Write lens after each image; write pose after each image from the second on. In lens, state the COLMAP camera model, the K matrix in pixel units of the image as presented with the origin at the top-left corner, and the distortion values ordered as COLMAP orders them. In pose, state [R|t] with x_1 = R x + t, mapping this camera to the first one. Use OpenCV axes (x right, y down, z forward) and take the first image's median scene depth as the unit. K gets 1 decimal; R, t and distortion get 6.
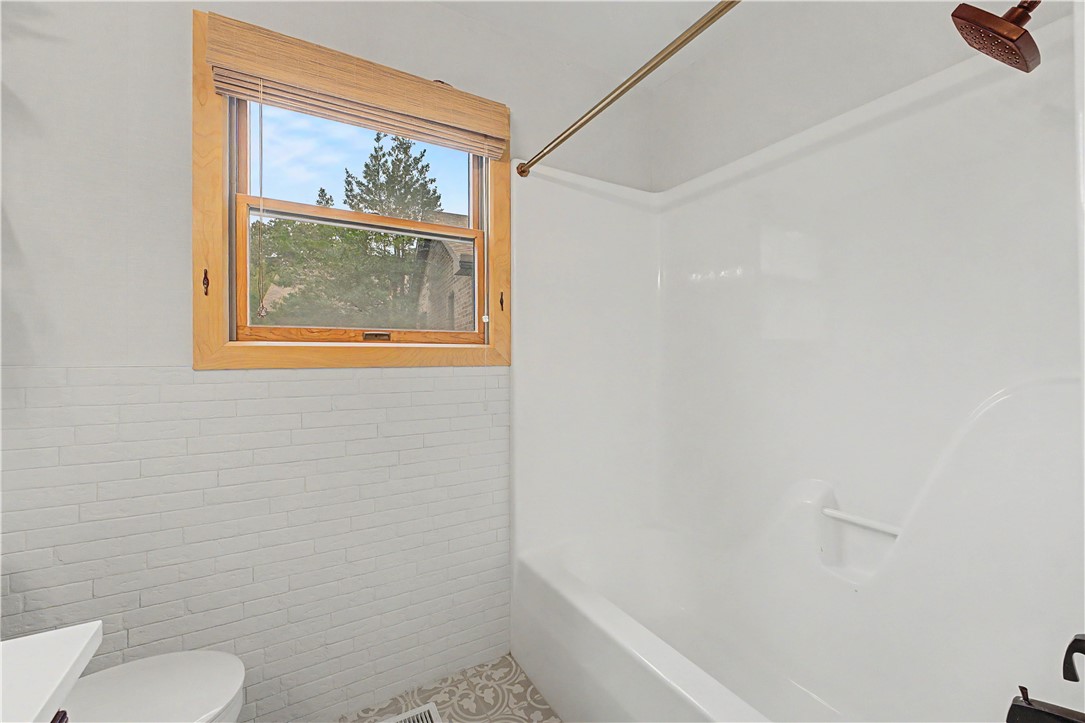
lens RADIAL K [[444.8, 0, 539.8], [0, 444.8, 360.2], [0, 0, 1]] dist [-0.003805, -0.000273]
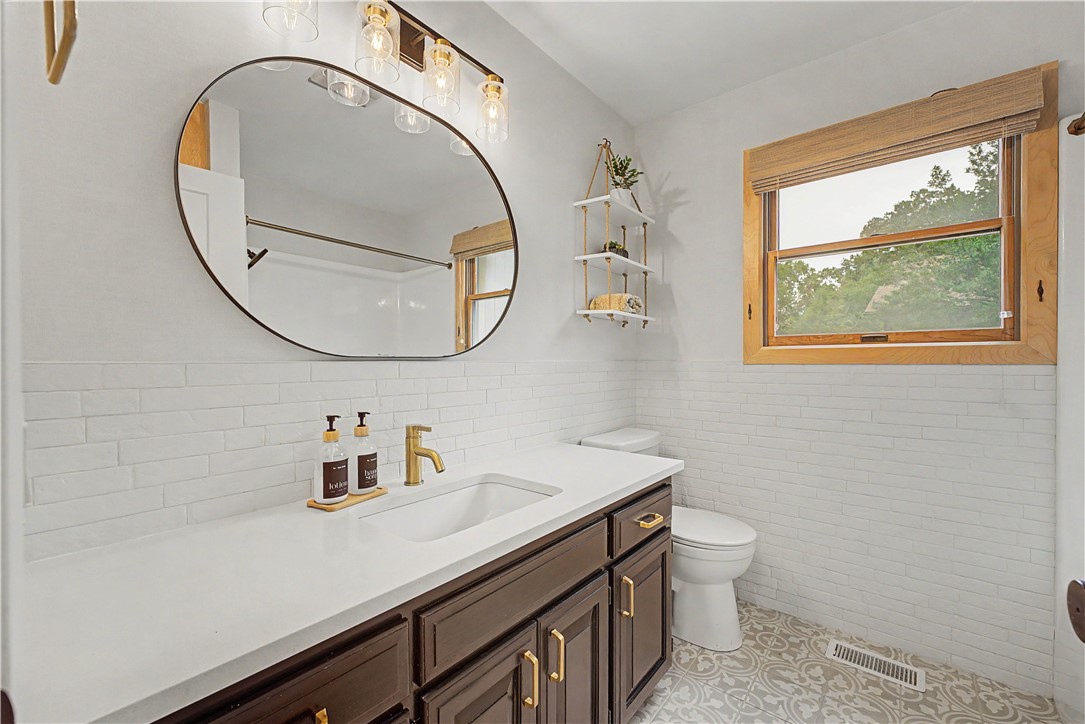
lens RADIAL K [[444.8, 0, 539.8], [0, 444.8, 360.7], [0, 0, 1]] dist [-0.003805, -0.000273]
pose [[0.341586, -0.000565, -0.939851, 0.412305], [-0.000812, 0.999999, -0.000896, 0.007638], [0.939850, 0.001070, 0.341585, -0.234132]]
